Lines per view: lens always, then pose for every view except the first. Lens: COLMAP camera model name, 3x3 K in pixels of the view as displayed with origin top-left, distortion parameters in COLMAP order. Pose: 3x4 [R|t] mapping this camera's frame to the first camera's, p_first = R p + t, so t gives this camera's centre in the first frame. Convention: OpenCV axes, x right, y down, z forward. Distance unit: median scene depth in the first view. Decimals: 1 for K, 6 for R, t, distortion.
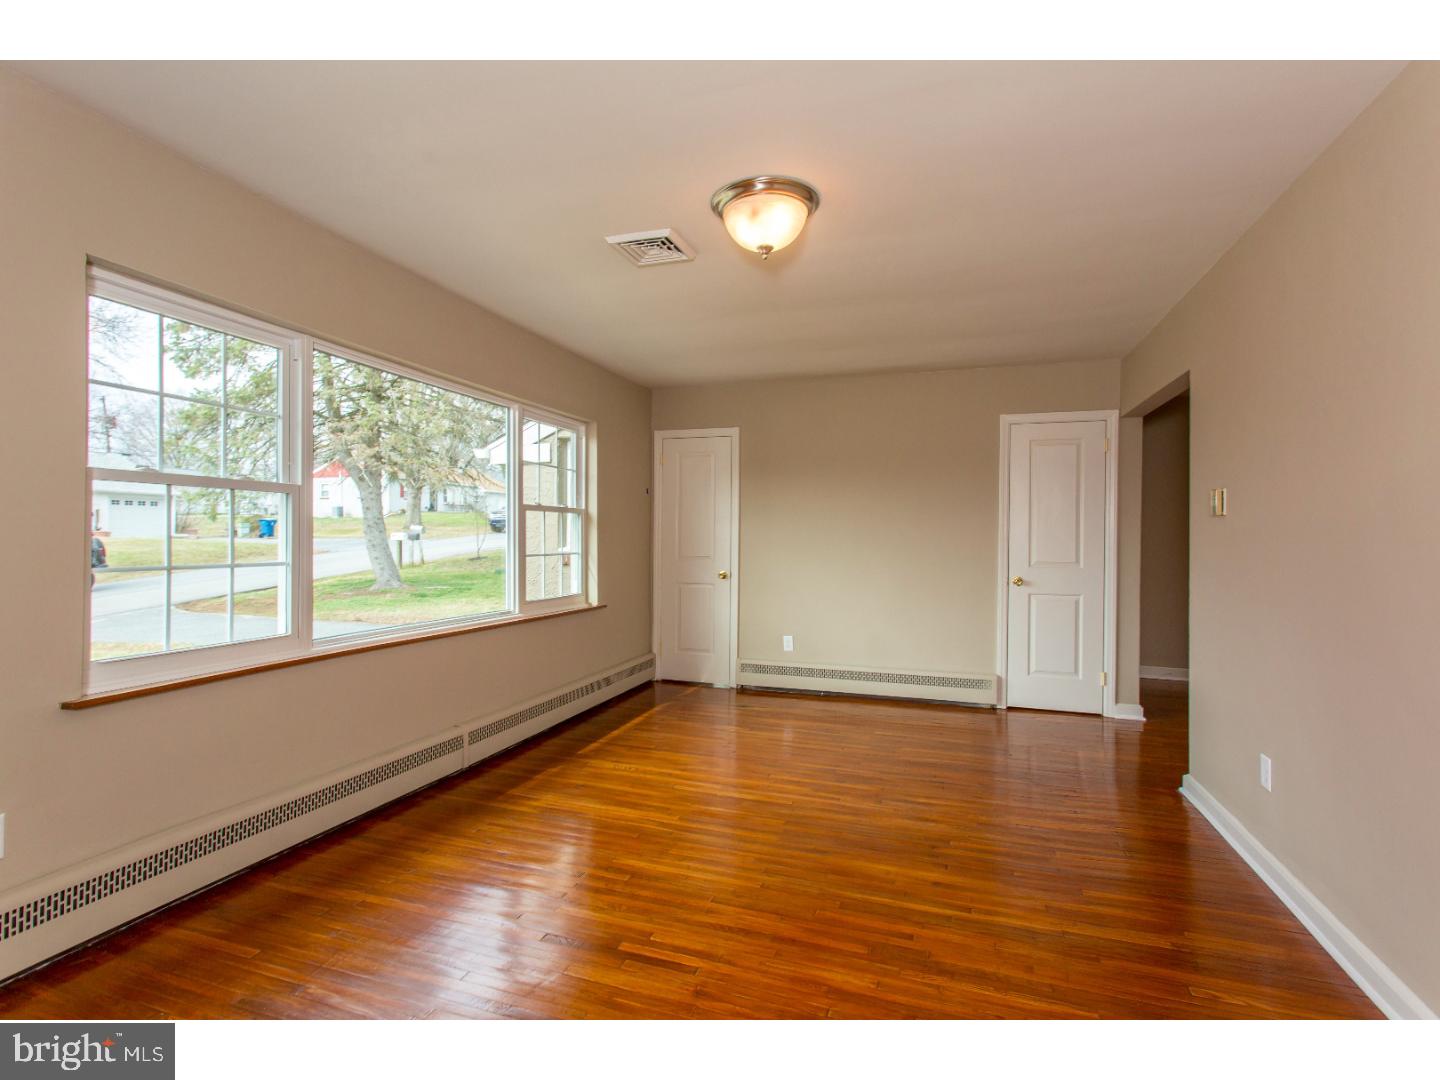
lens RADIAL K [[696.8, 0, 720.0], [0, 696.8, 540.0], [0, 0, 1]] dist [-0.002198, -0.000559]
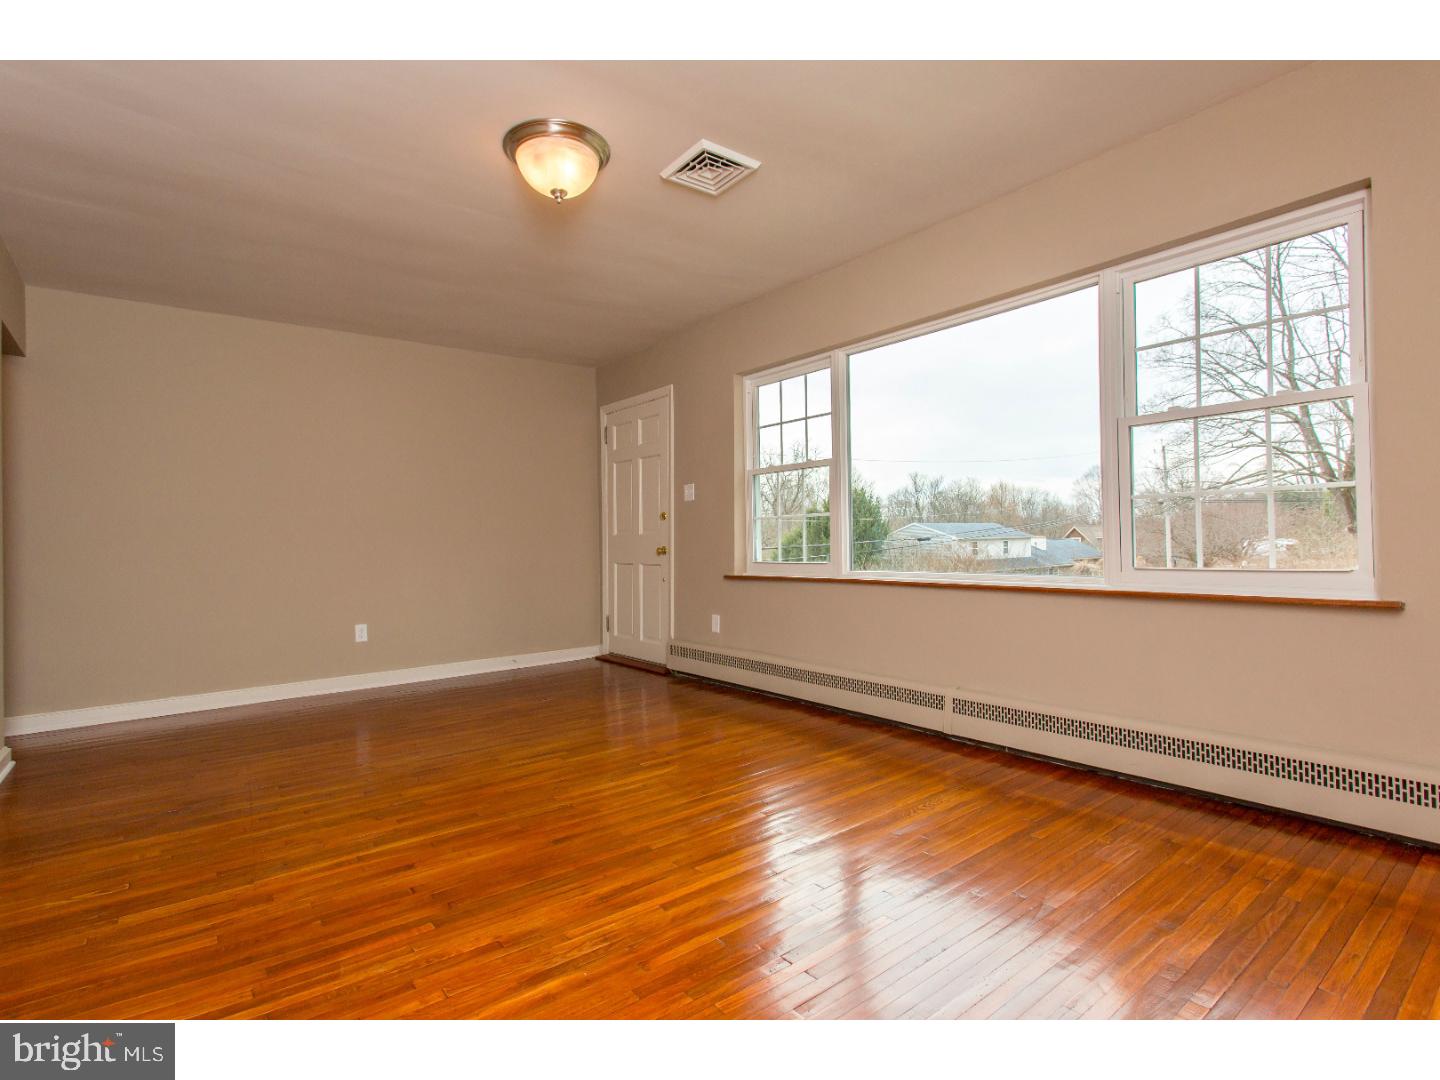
lens RADIAL K [[701.1, 0, 714.8], [0, 701.1, 536.5], [0, 0, 1]] dist [0.000897, 0.000199]
pose [[-0.545101, -0.001481, -0.838369, 0.804805], [0.014418, 0.999834, -0.011141, 0.100106], [0.838246, -0.018161, -0.544989, 1.737827]]
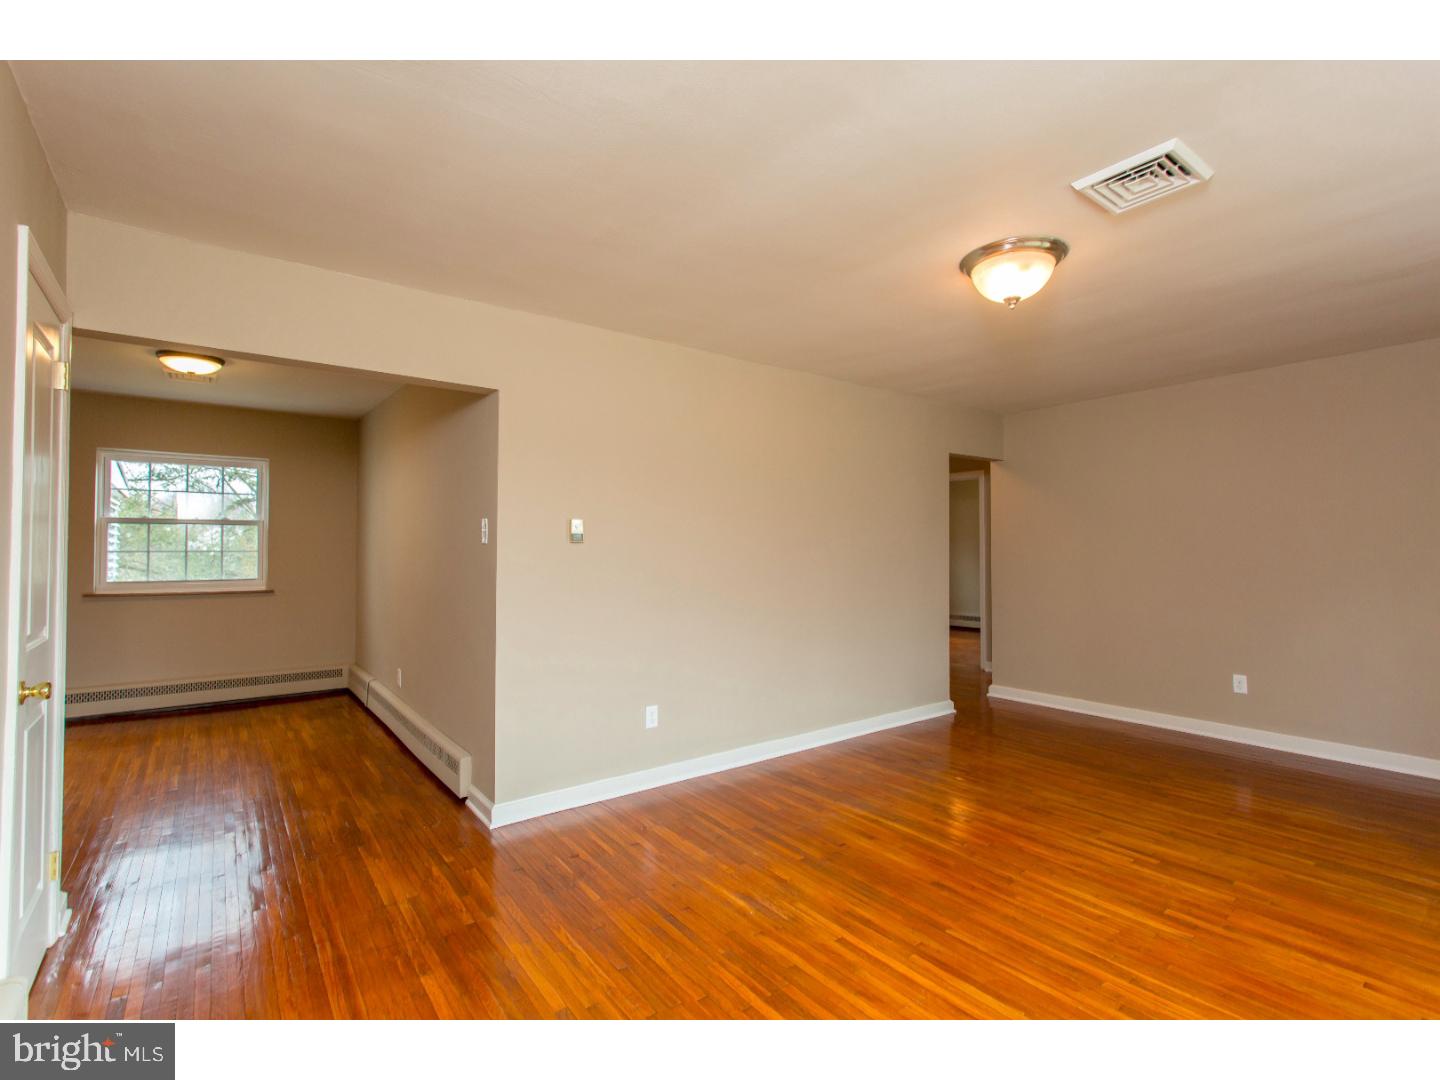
lens RADIAL K [[686.7, 0, 717.4], [0, 686.7, 544.6], [0, 0, 1]] dist [0.000716, 0.000099]
pose [[-0.827702, -0.001678, 0.561165, -0.147118], [-0.000621, 0.999998, 0.002074, -0.032675], [-0.561167, 0.001368, -0.827702, 2.107920]]
